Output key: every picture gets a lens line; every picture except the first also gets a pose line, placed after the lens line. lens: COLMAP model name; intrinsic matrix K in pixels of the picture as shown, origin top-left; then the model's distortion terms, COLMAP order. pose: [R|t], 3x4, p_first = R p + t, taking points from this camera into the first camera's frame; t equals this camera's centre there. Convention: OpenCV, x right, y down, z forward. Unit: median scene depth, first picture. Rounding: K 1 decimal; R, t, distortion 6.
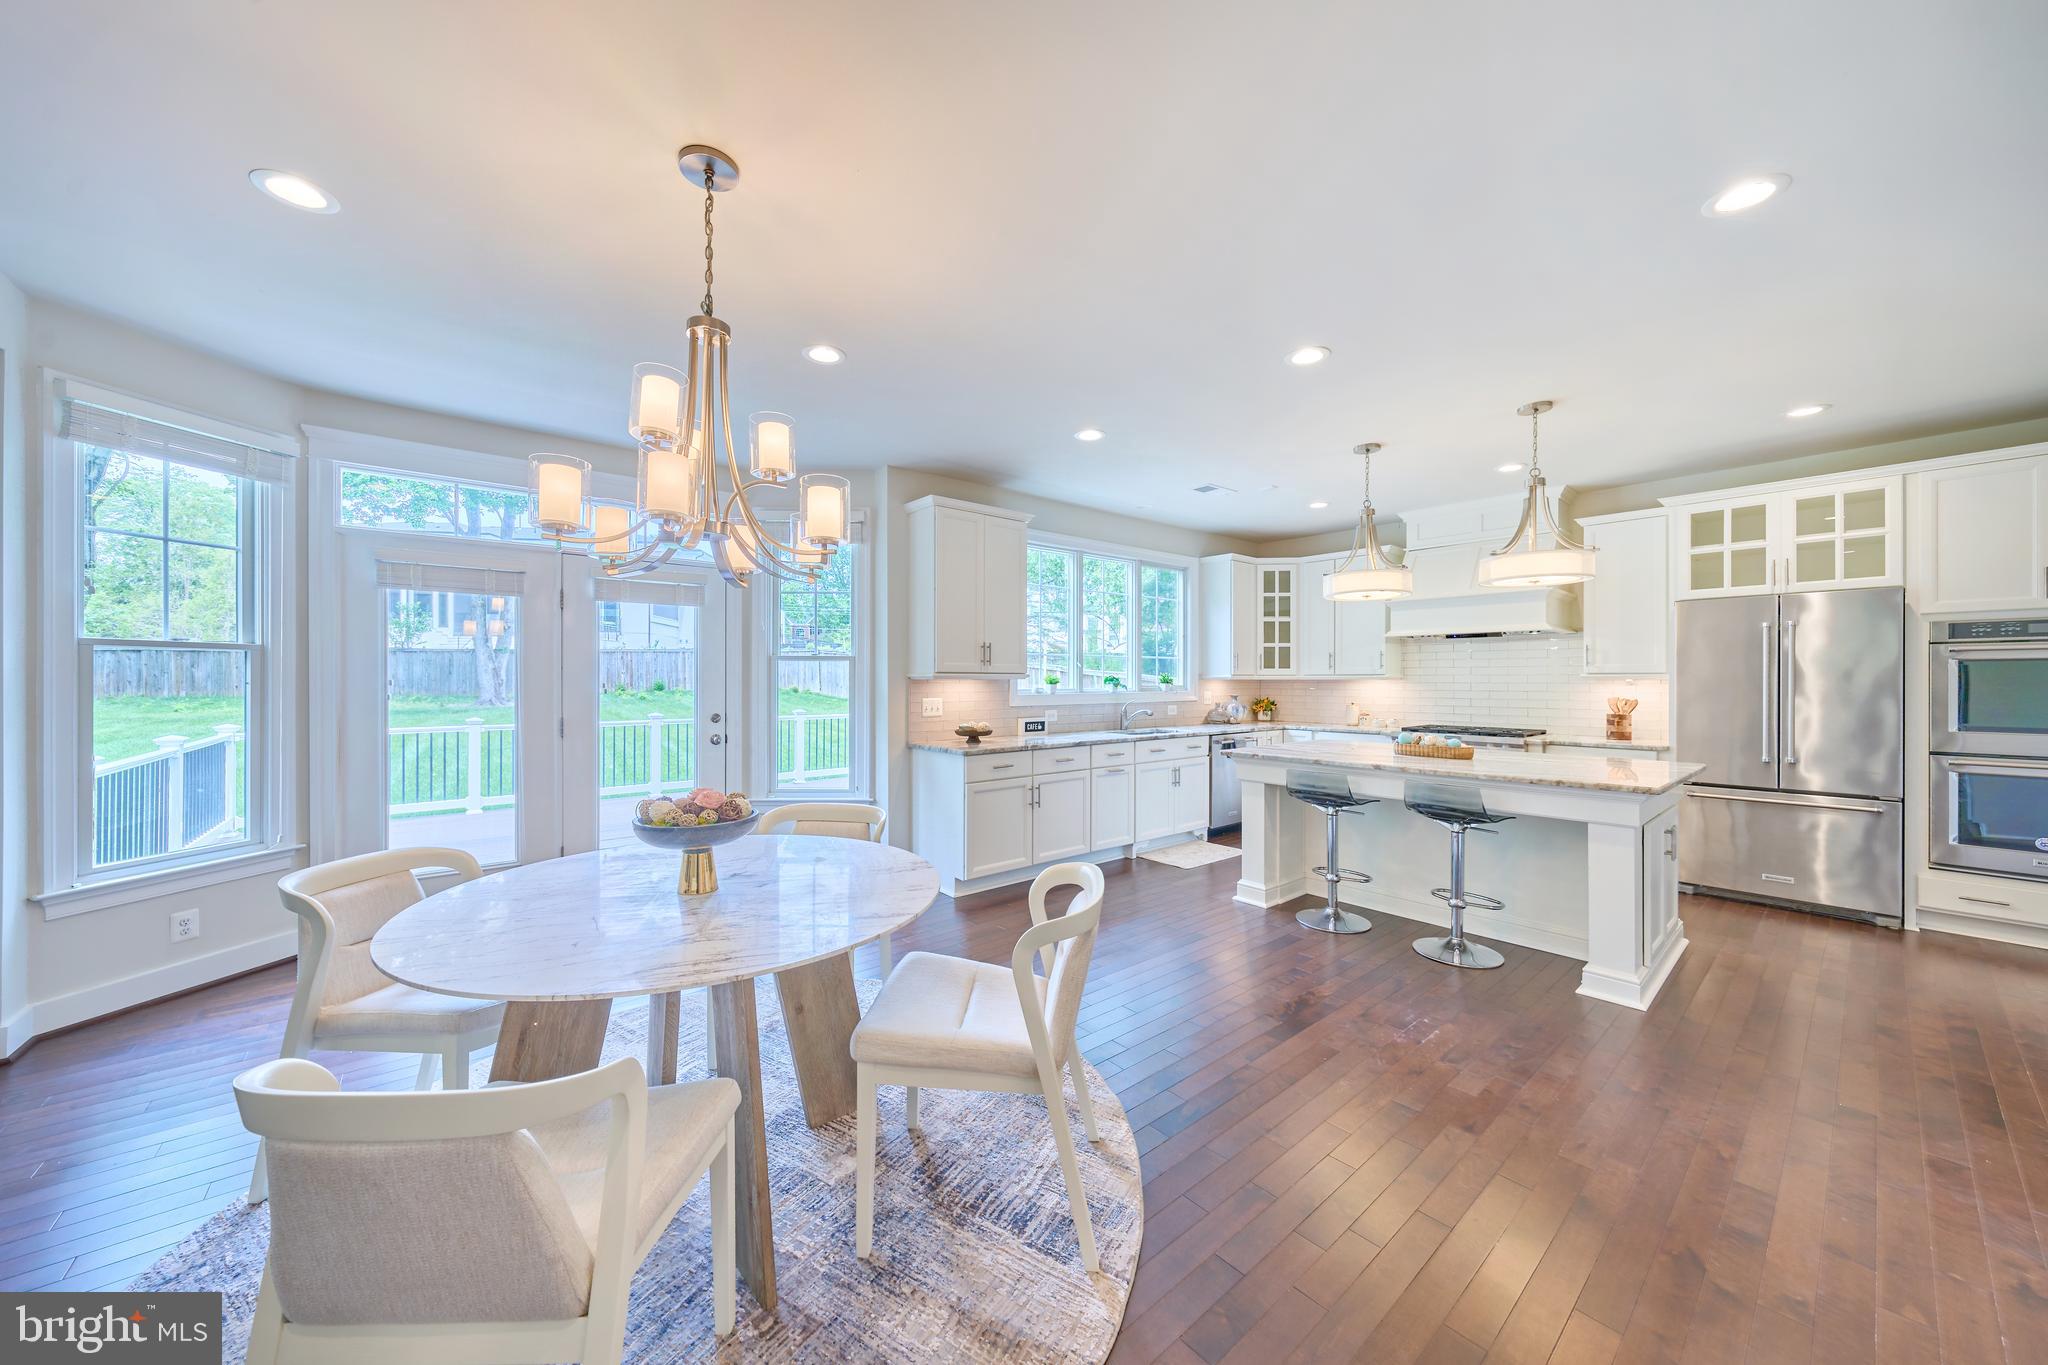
lens RADIAL K [[711.6, 0, 1027.4], [0, 711.6, 680.9], [0, 0, 1]] dist [-0.003041, 0.000461]
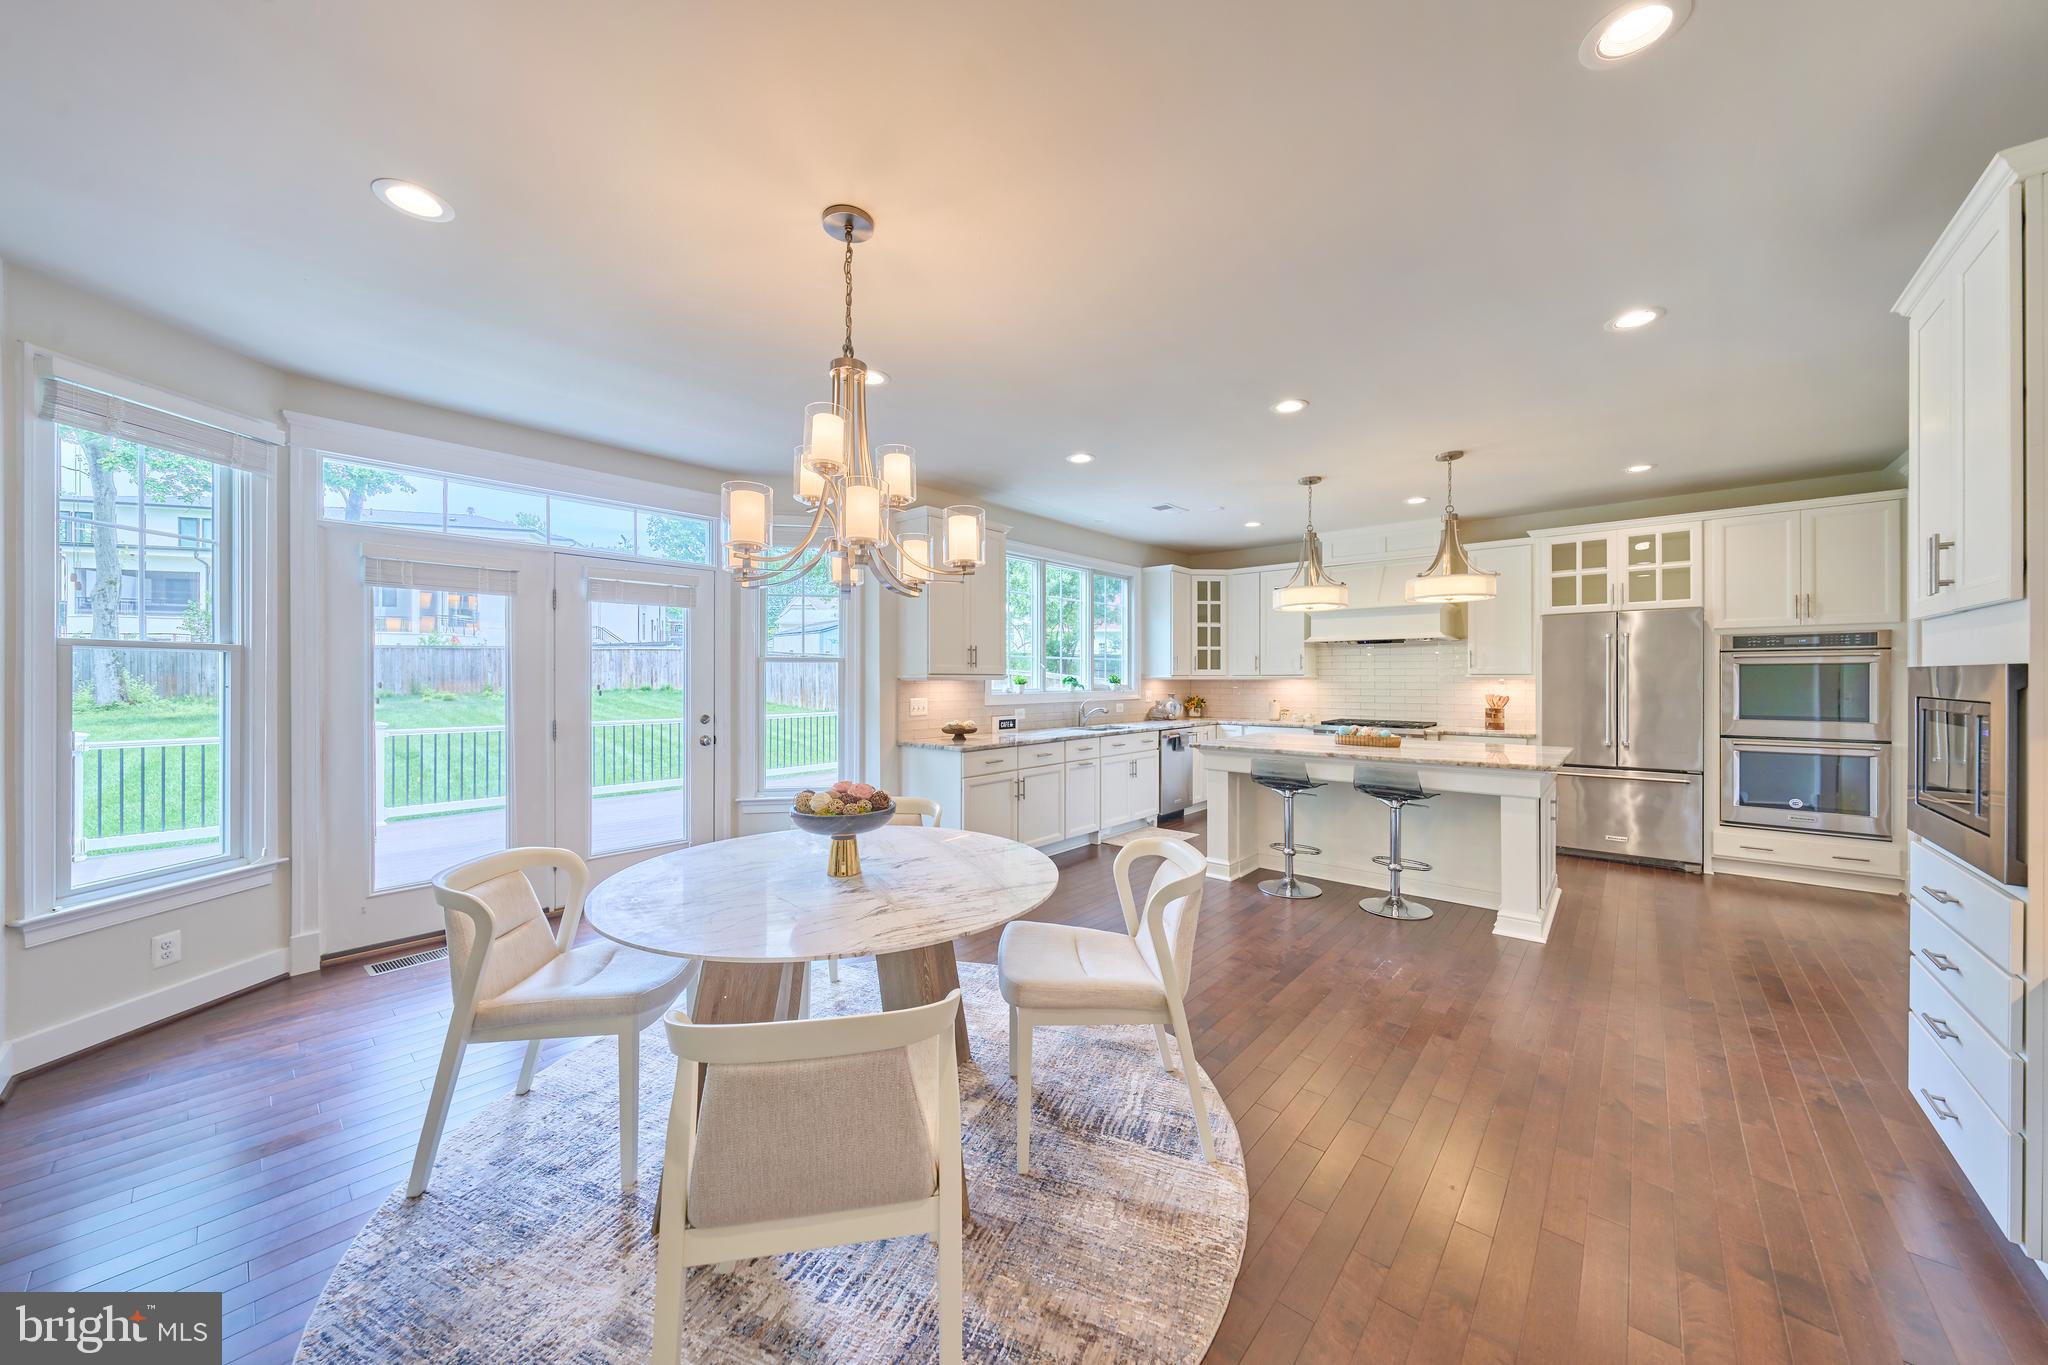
lens RADIAL K [[705.4, 0, 1031.5], [0, 705.4, 679.5], [0, 0, 1]] dist [-0.002066, -0.000107]
pose [[0.987123, -0.001409, 0.159959, -0.160838], [0.001379, 0.999999, 0.000296, -0.003980], [-0.159960, -0.000072, 0.987124, -0.063073]]
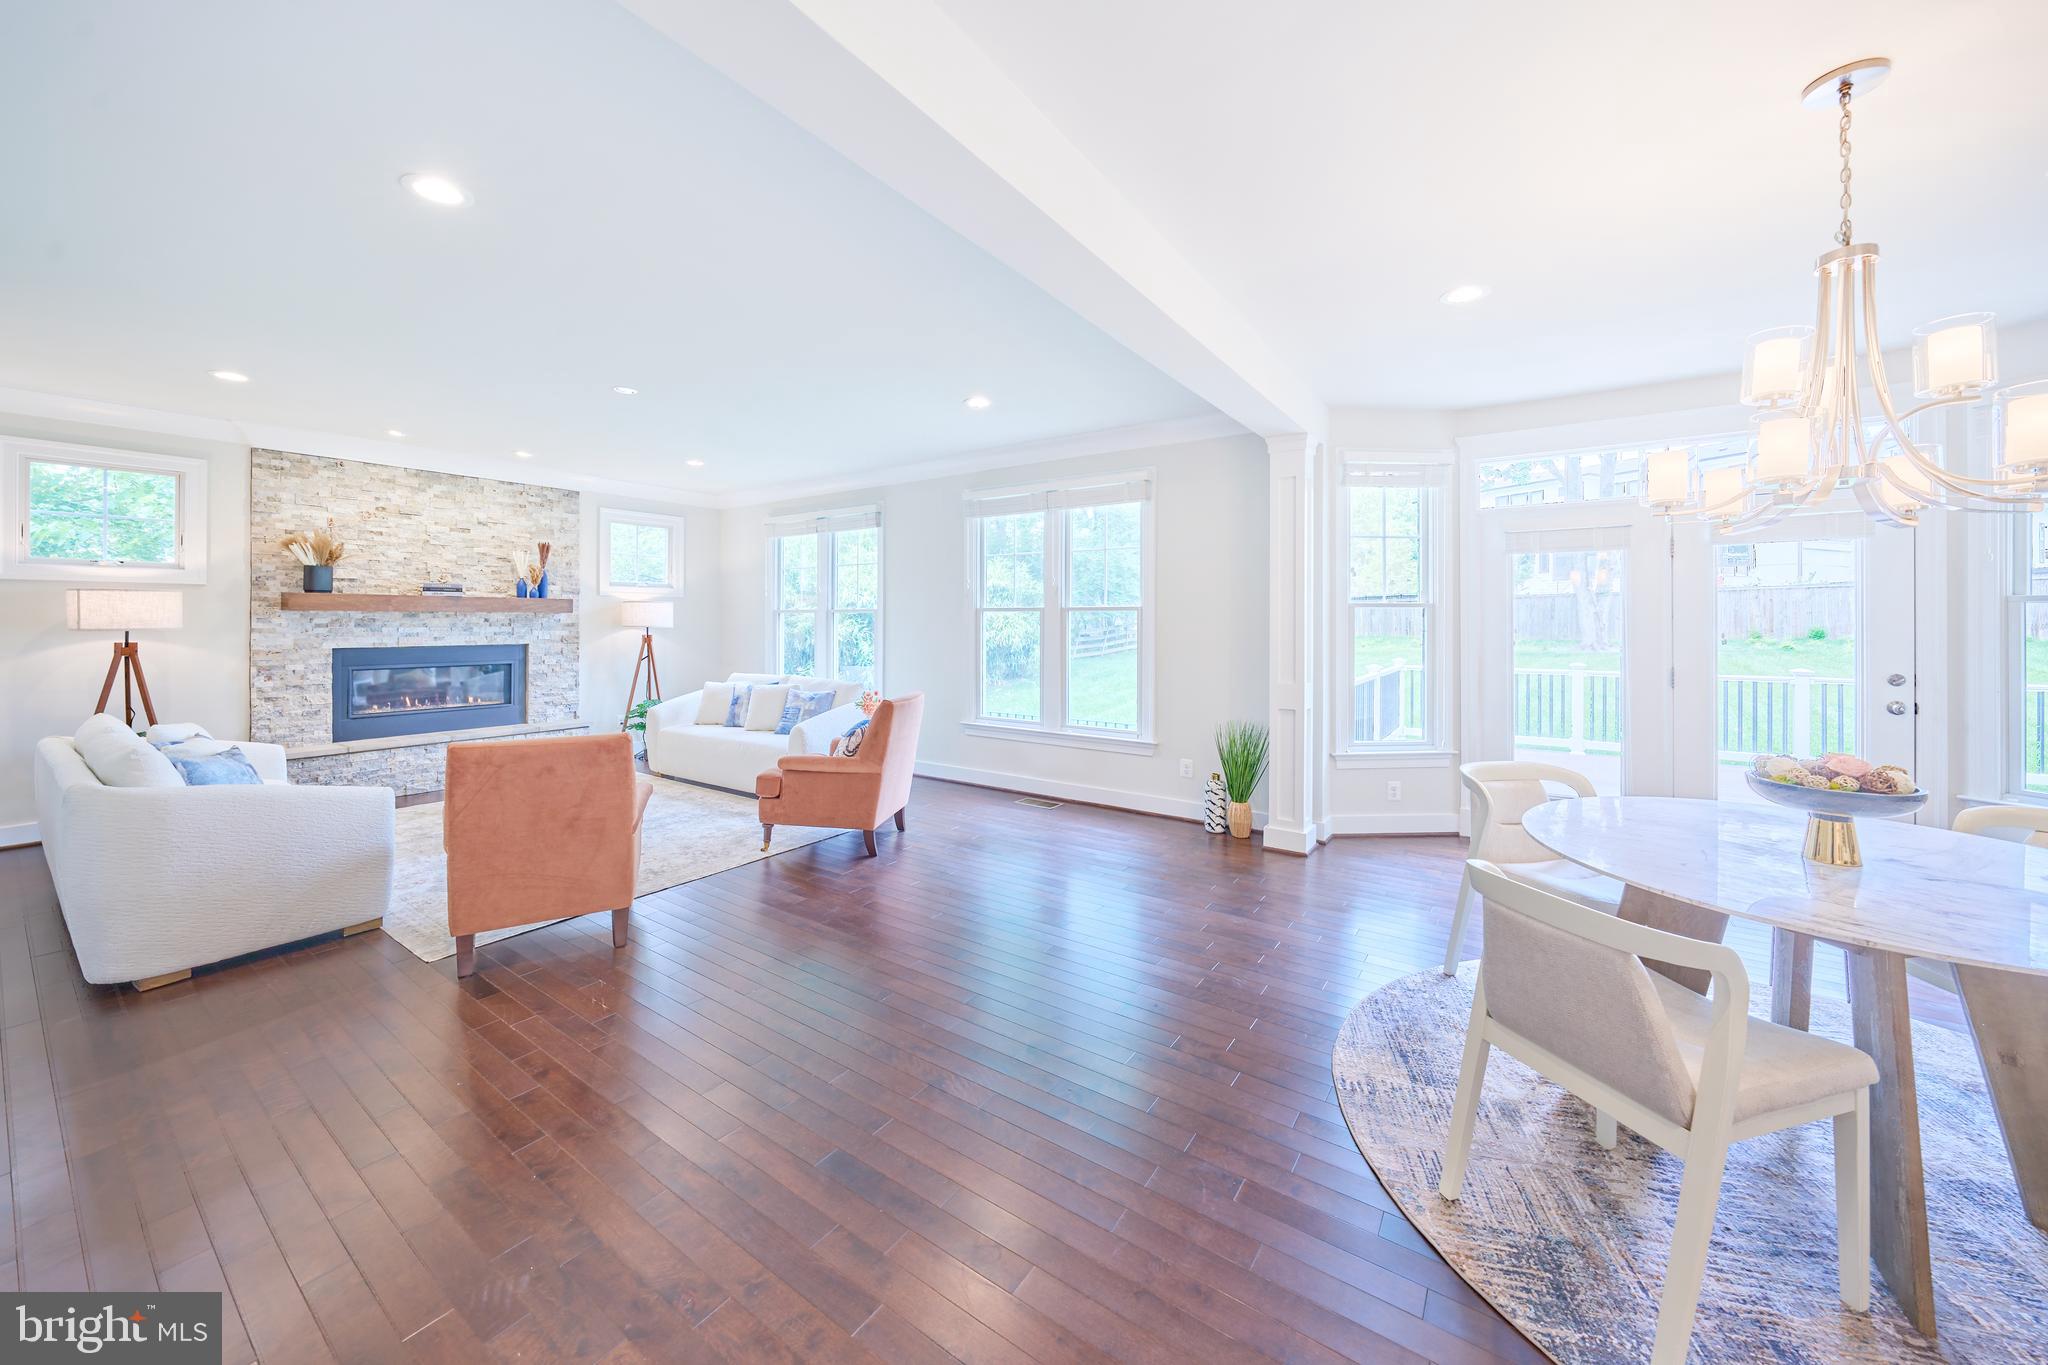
lens RADIAL K [[736.2, 0, 1022.8], [0, 736.2, 620.0], [0, 0, 1]] dist [-0.001659, 0.000042]
pose [[0.263448, -0.003877, -0.964666, 0.087902], [-0.001858, 0.999988, -0.004526, -0.007899], [0.964672, 0.002984, 0.263438, -0.131702]]
